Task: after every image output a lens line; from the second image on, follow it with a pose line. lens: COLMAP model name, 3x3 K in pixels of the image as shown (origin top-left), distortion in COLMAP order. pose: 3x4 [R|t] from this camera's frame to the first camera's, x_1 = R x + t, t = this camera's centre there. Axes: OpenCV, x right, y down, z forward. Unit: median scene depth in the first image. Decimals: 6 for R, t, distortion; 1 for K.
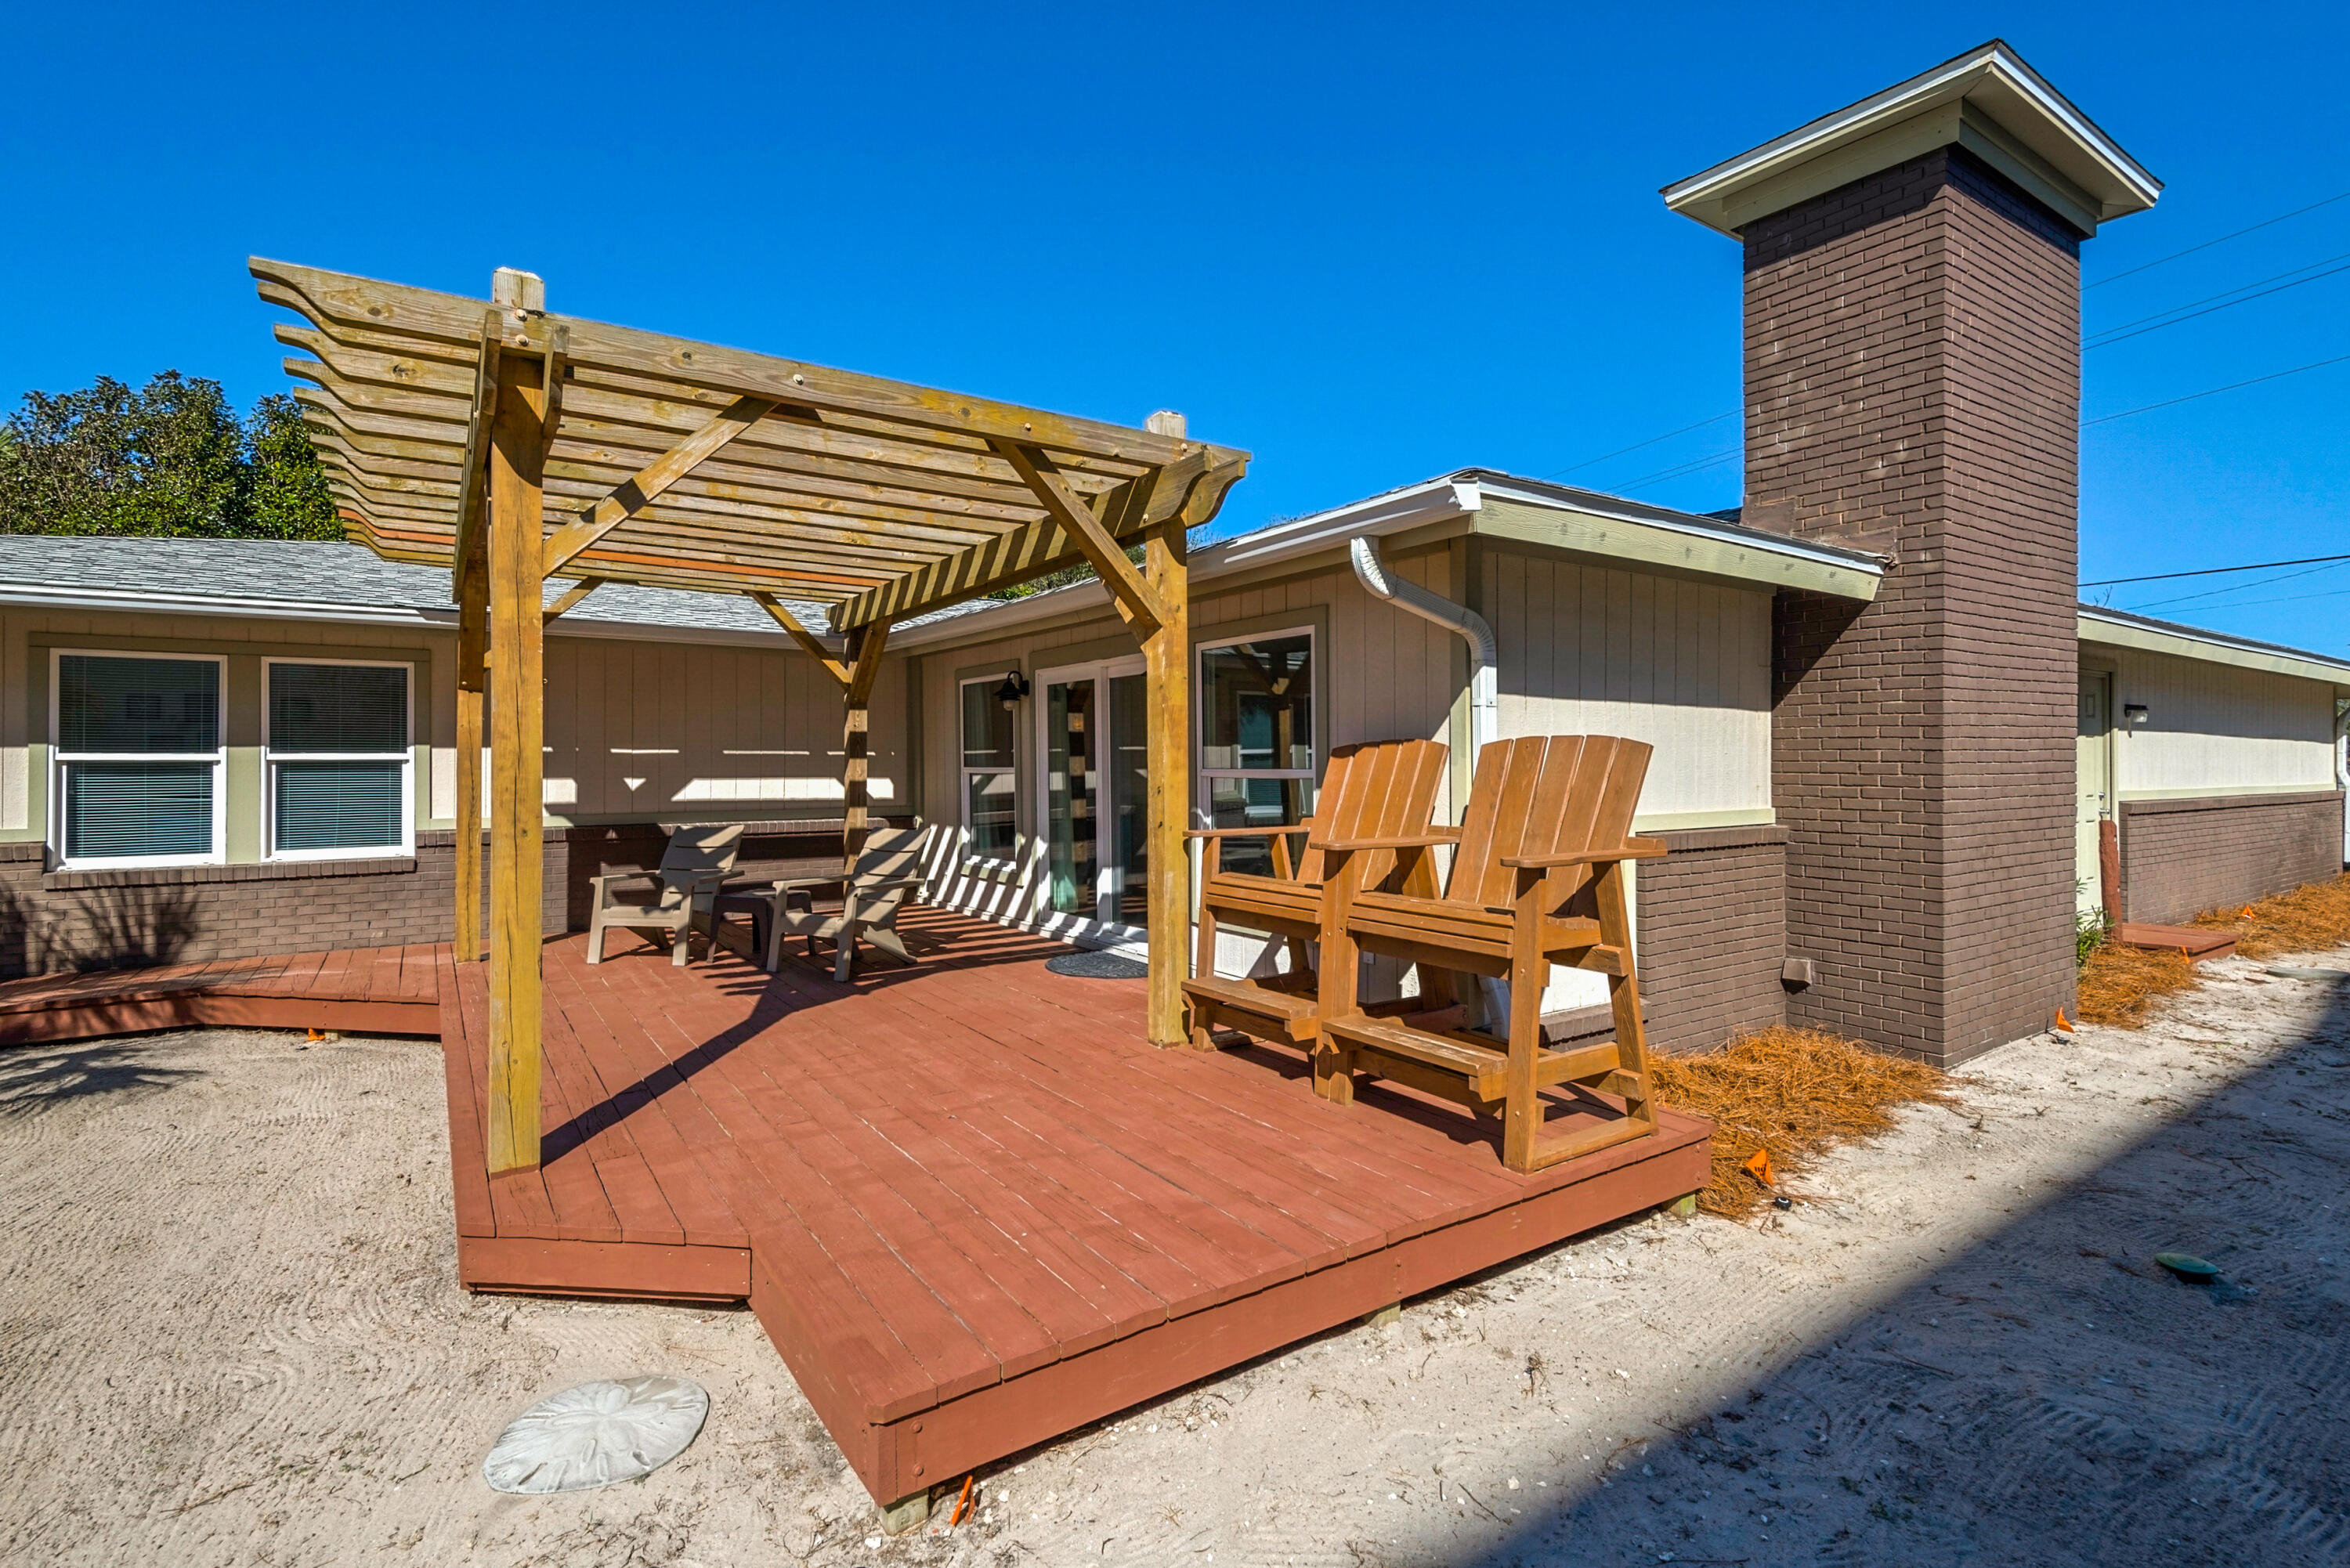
lens RADIAL K [[1103.5, 0, 1168.8], [0, 1103.5, 753.9], [0, 0, 1]] dist [0.003041, 0.000054]
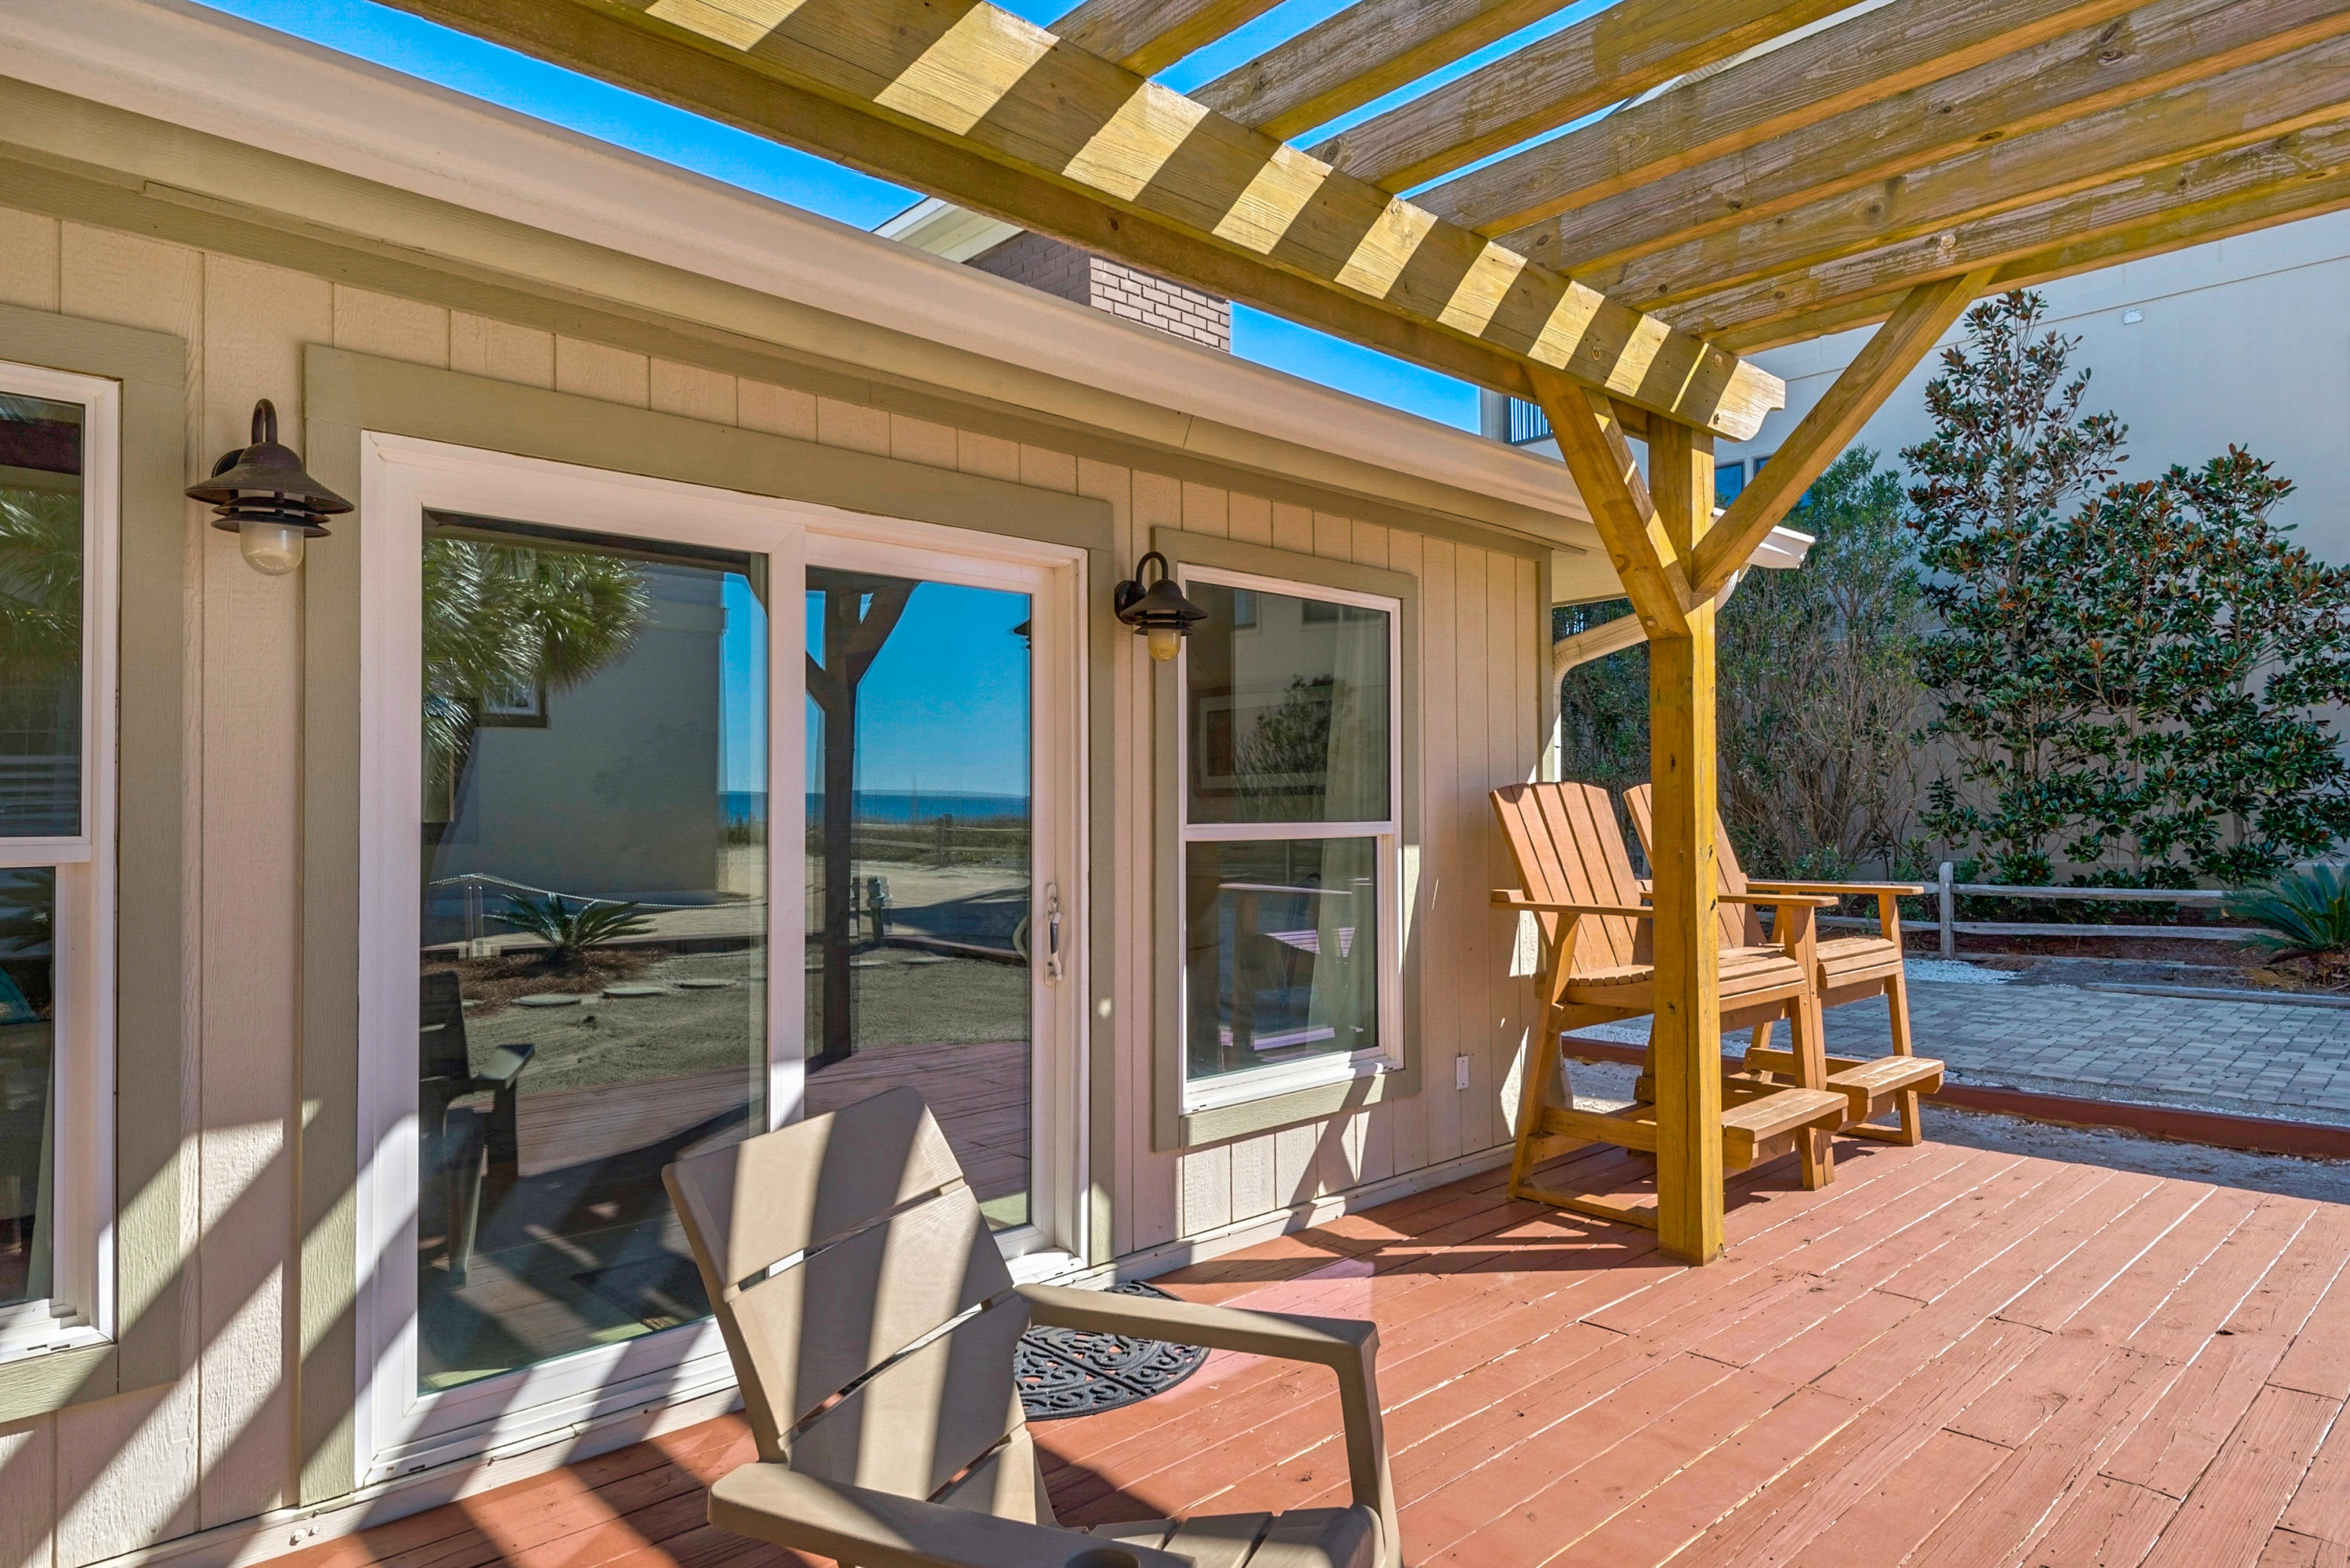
lens RADIAL K [[1401.4, 0, 1188.3], [0, 1401.4, 804.2], [0, 0, 1]] dist [-0.003007, -0.001992]
pose [[-0.177579, 0.009007, 0.984065, -0.555702], [0.001620, 0.999959, -0.008860, 0.011318], [-0.984105, 0.000021, -0.177587, 1.073370]]
